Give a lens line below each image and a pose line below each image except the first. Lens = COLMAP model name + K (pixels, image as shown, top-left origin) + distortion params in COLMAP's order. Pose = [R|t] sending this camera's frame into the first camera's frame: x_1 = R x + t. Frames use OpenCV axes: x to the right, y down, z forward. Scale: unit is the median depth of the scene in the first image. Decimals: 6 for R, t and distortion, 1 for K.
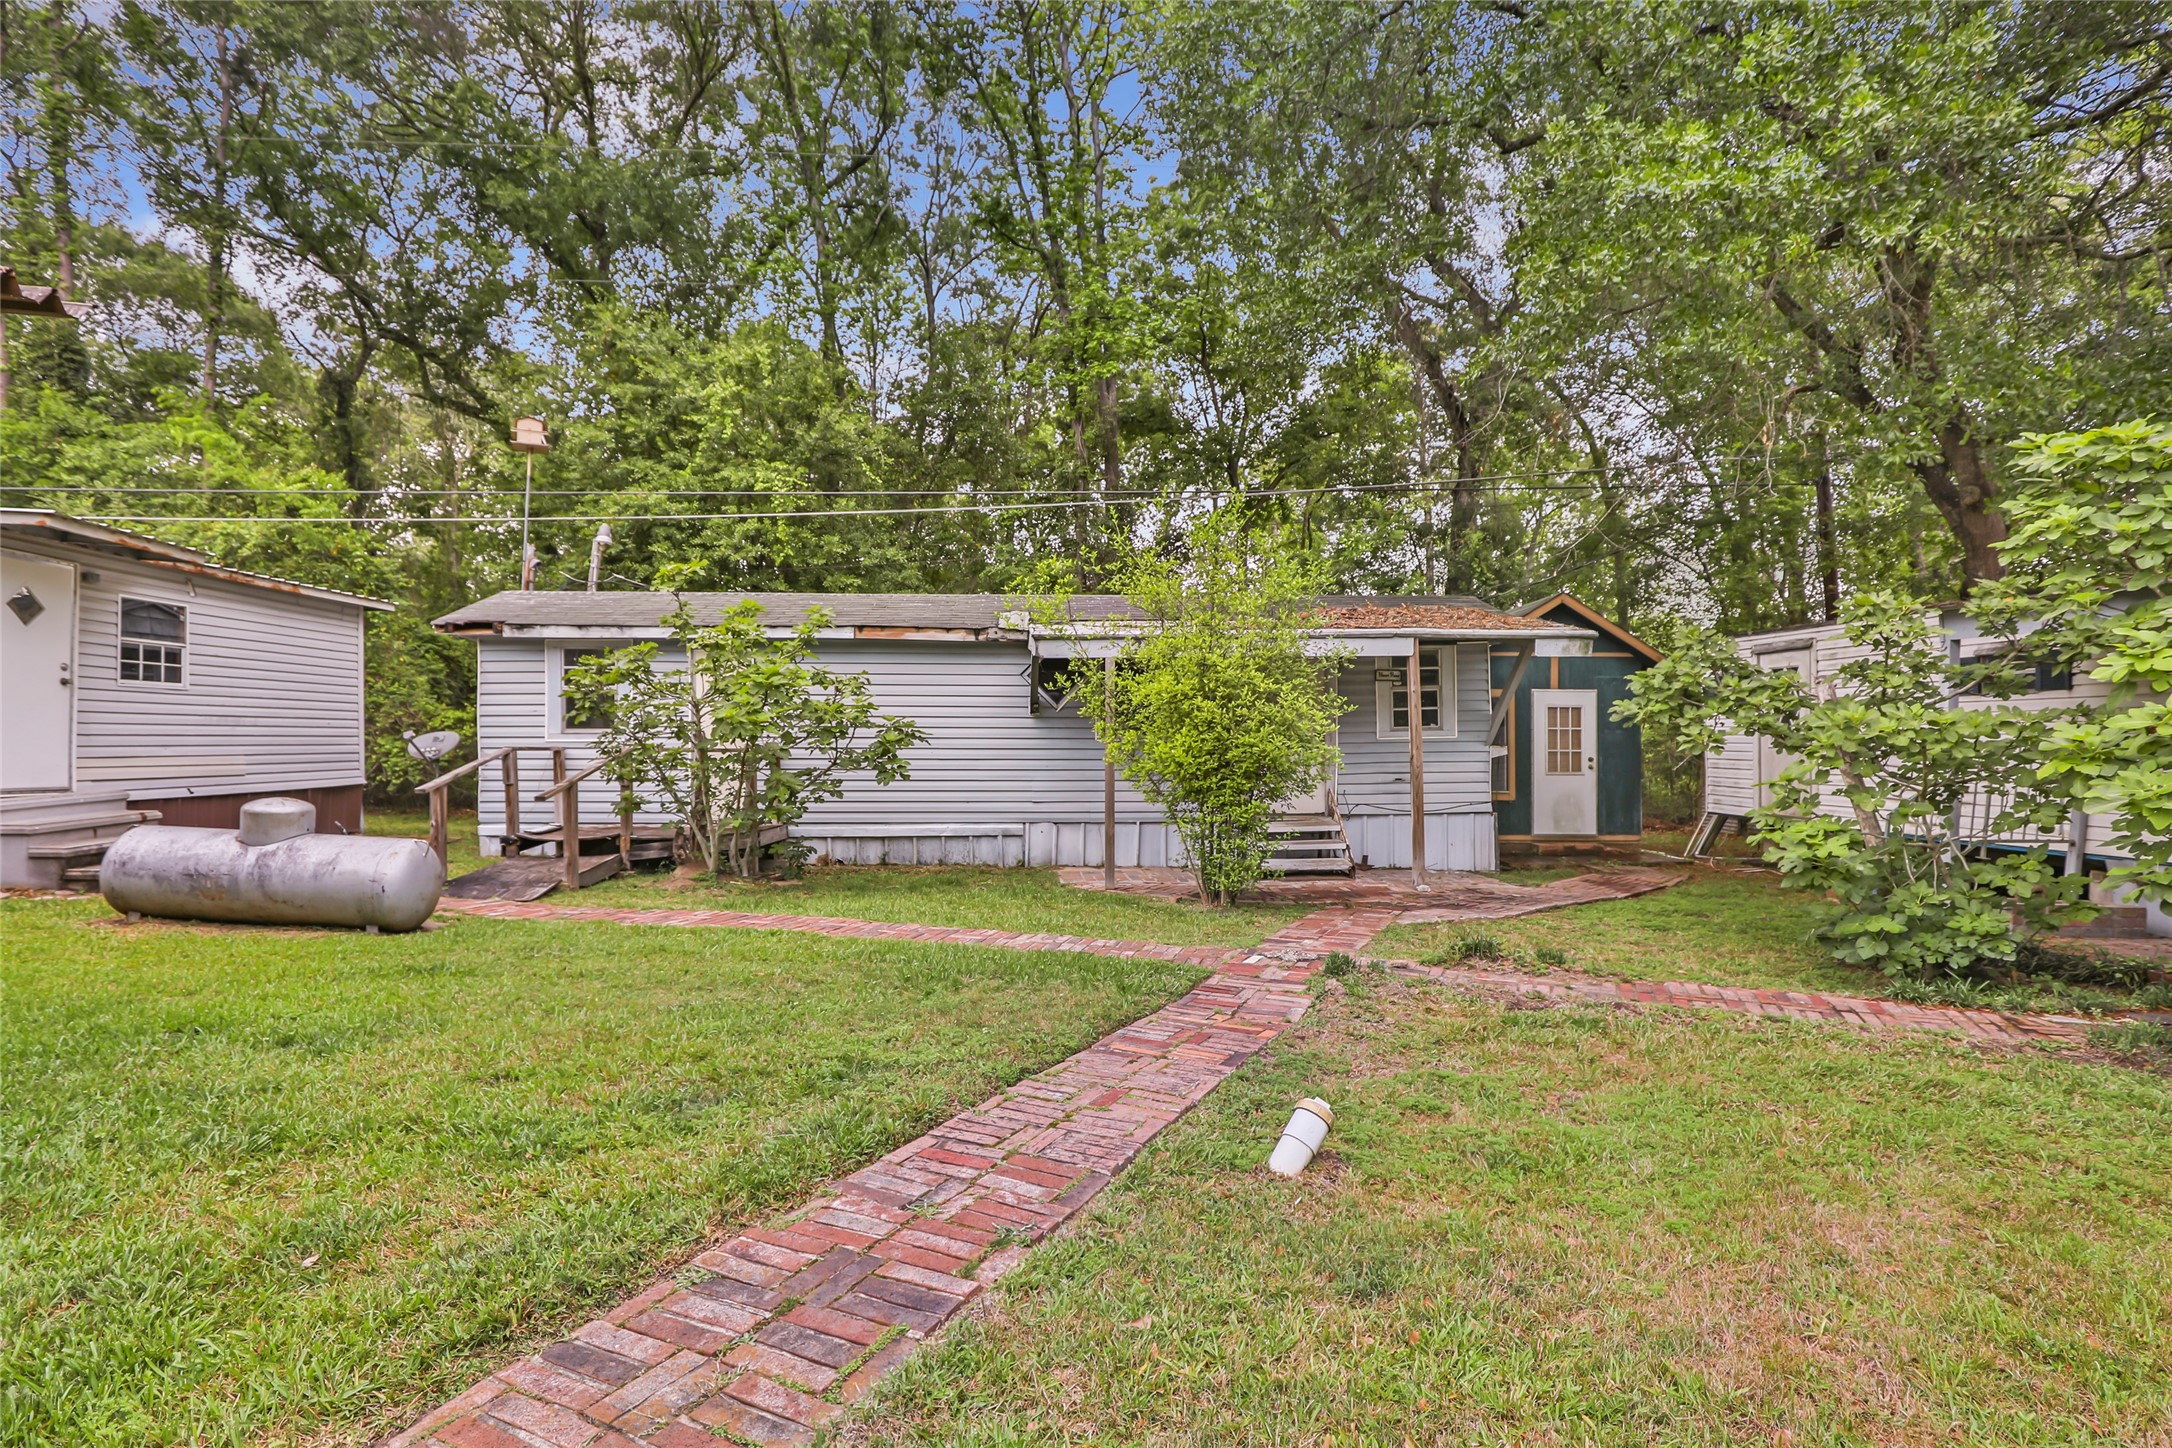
lens RADIAL K [[1061.2, 0, 1095.4], [0, 1061.2, 728.8], [0, 0, 1]] dist [-0.027674, 0.001045]
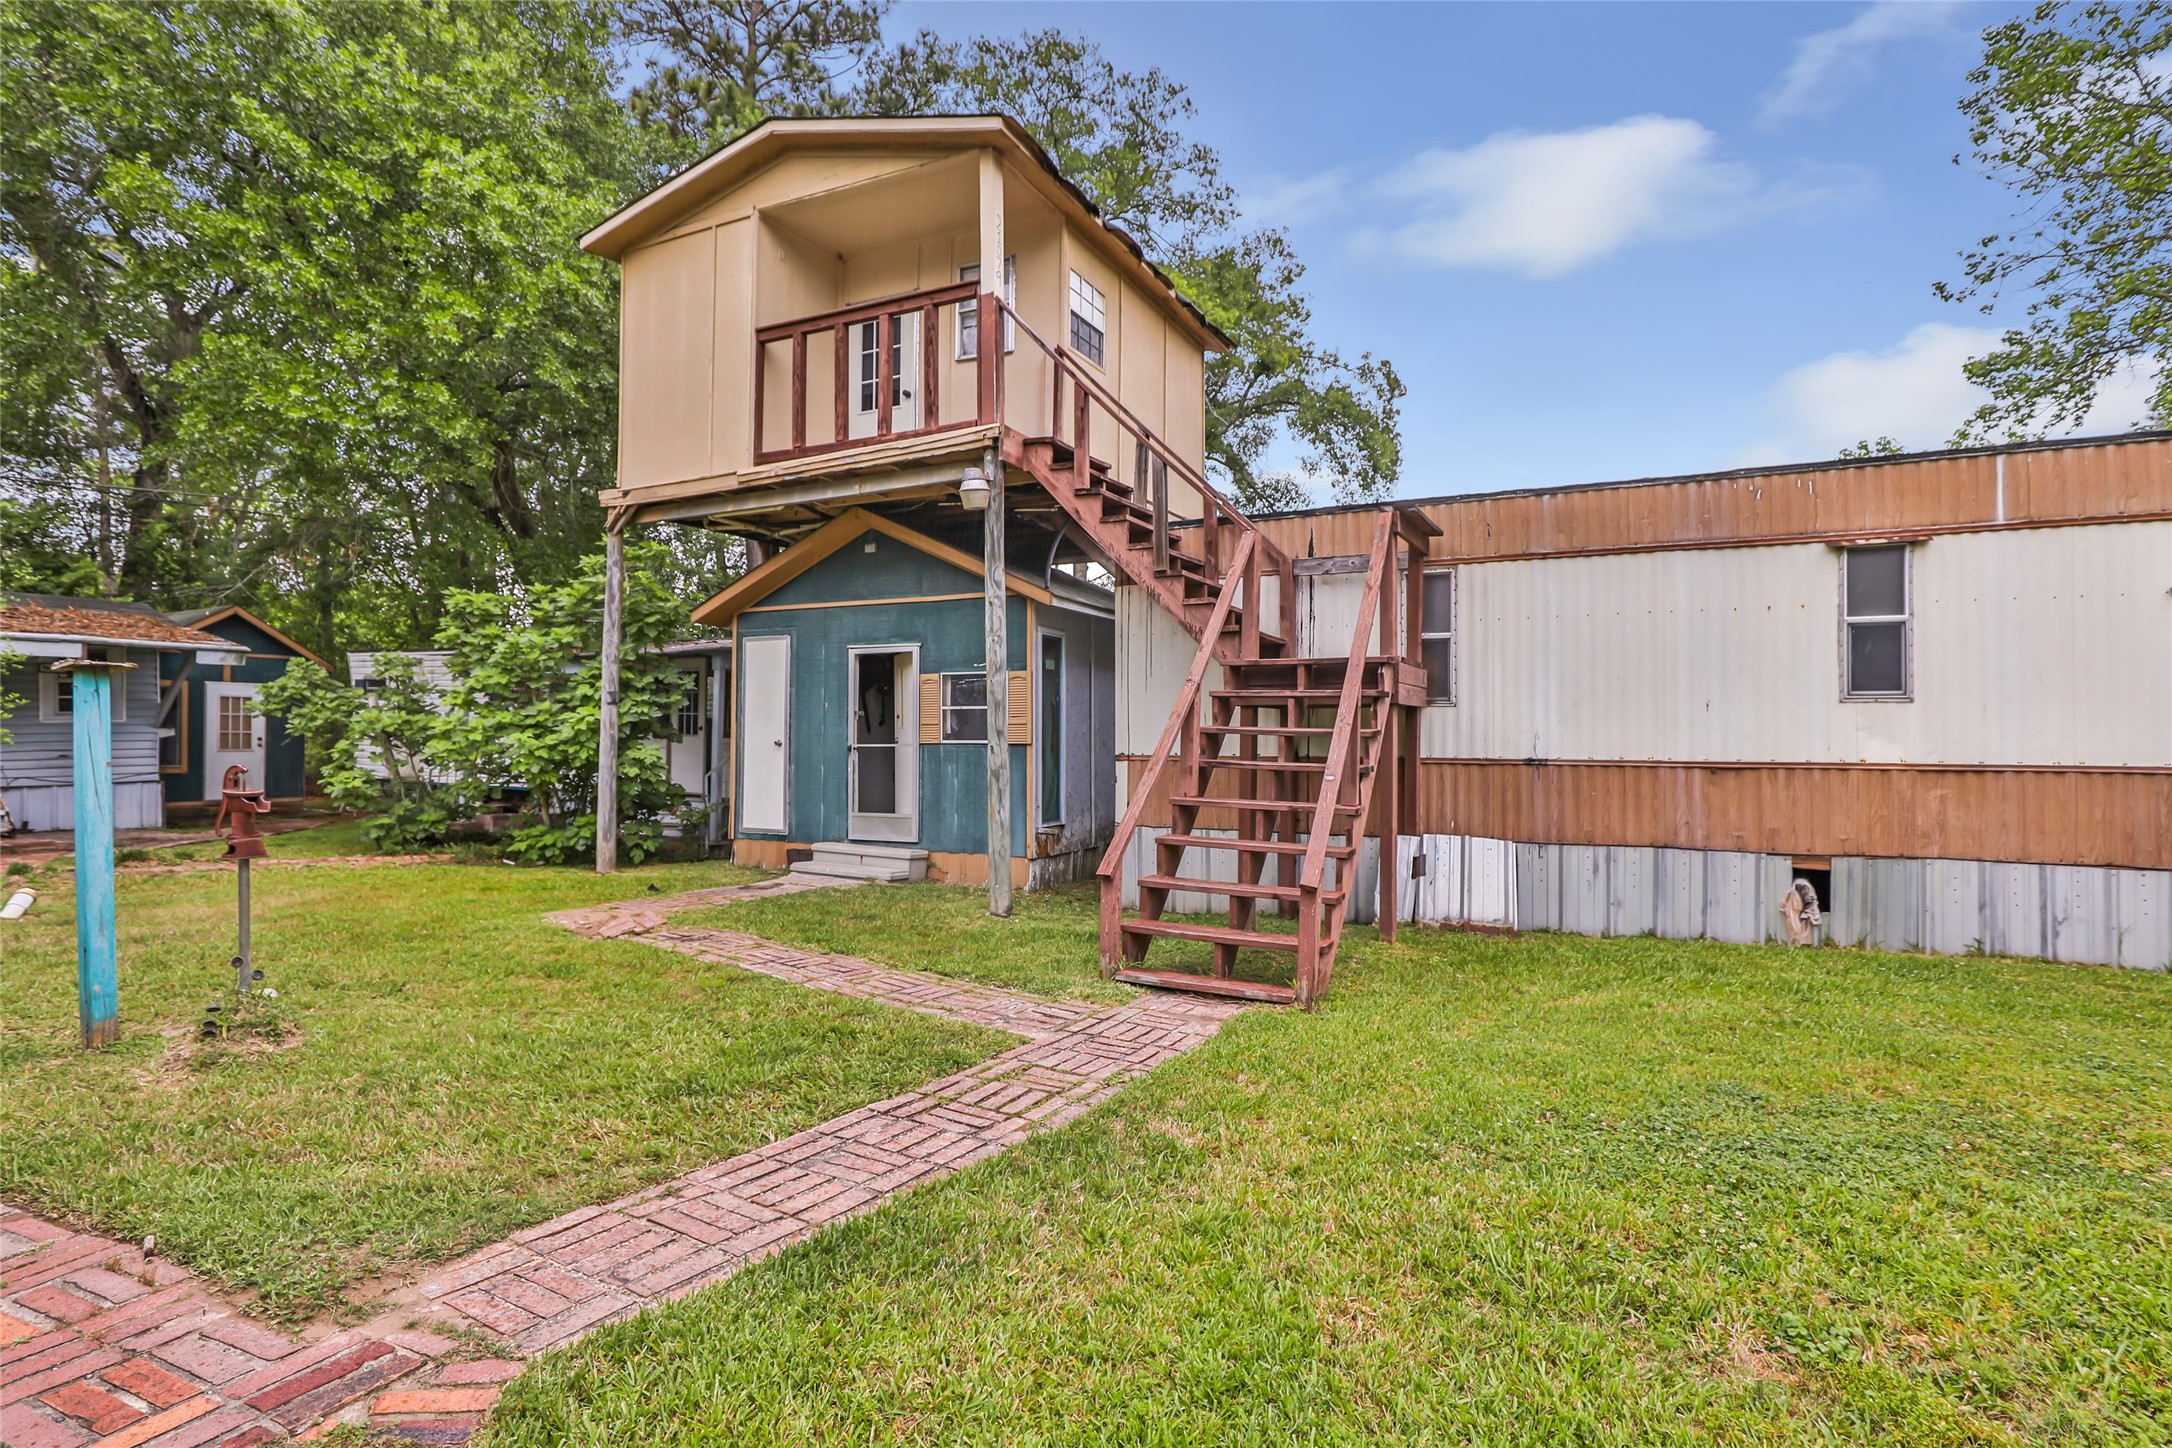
lens RADIAL K [[1061.2, 0, 1095.4], [0, 1061.2, 728.8], [0, 0, 1]] dist [-0.027674, 0.001045]
pose [[0.479573, 0.007675, 0.877469, -0.175427], [-0.024033, 0.999702, 0.004391, -0.015142], [-0.877173, -0.023194, 0.479614, -0.570949]]
